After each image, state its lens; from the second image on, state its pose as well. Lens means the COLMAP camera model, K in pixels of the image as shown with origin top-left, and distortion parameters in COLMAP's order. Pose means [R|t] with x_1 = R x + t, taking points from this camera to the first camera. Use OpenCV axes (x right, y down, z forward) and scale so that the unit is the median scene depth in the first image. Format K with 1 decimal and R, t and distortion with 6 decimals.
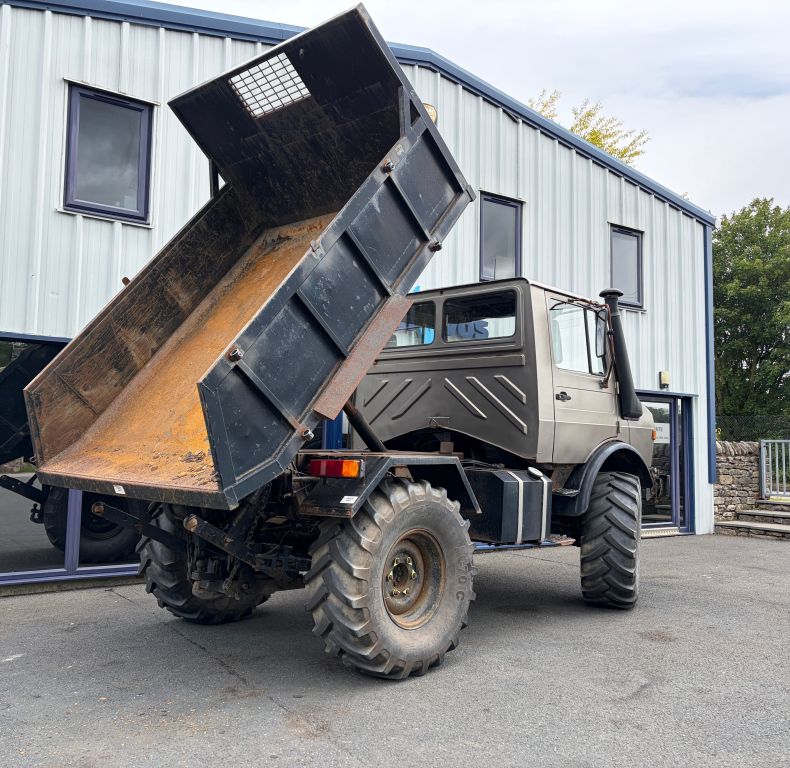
lens RADIAL K [[798.9, 0, 391.9], [0, 798.9, 381.1], [0, 0, 1]] dist [0.009233, 0.017699]
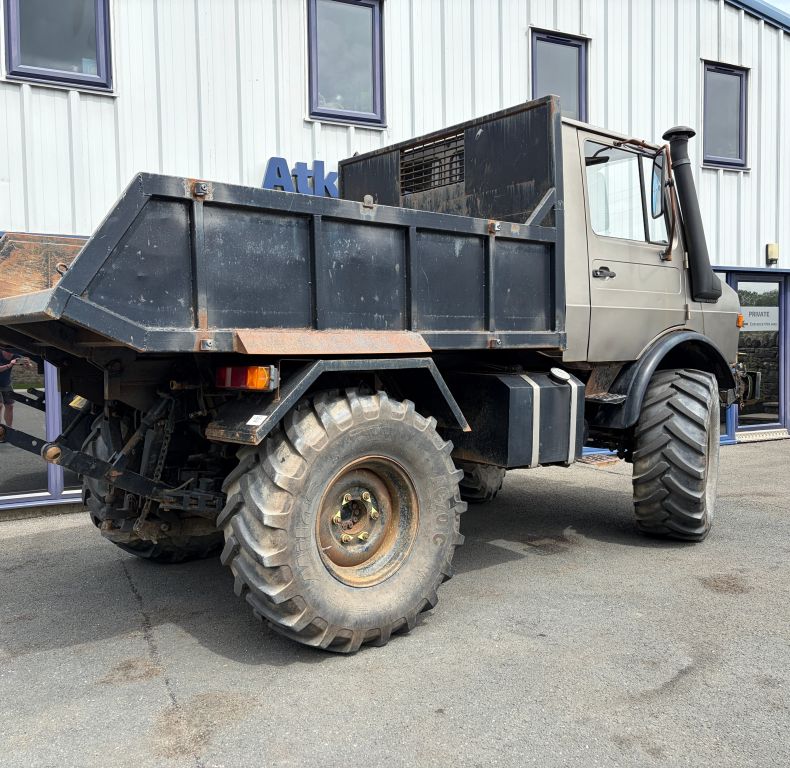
lens RADIAL K [[776.9, 0, 395.0], [0, 776.9, 384.0], [0, 0, 1]] dist [0.060022, -0.061715]
pose [[0.988735, -0.025312, -0.147521, 0.125232], [0.044082, 0.991127, 0.125398, 0.021726], [0.143038, -0.130488, 0.981077, 0.230160]]
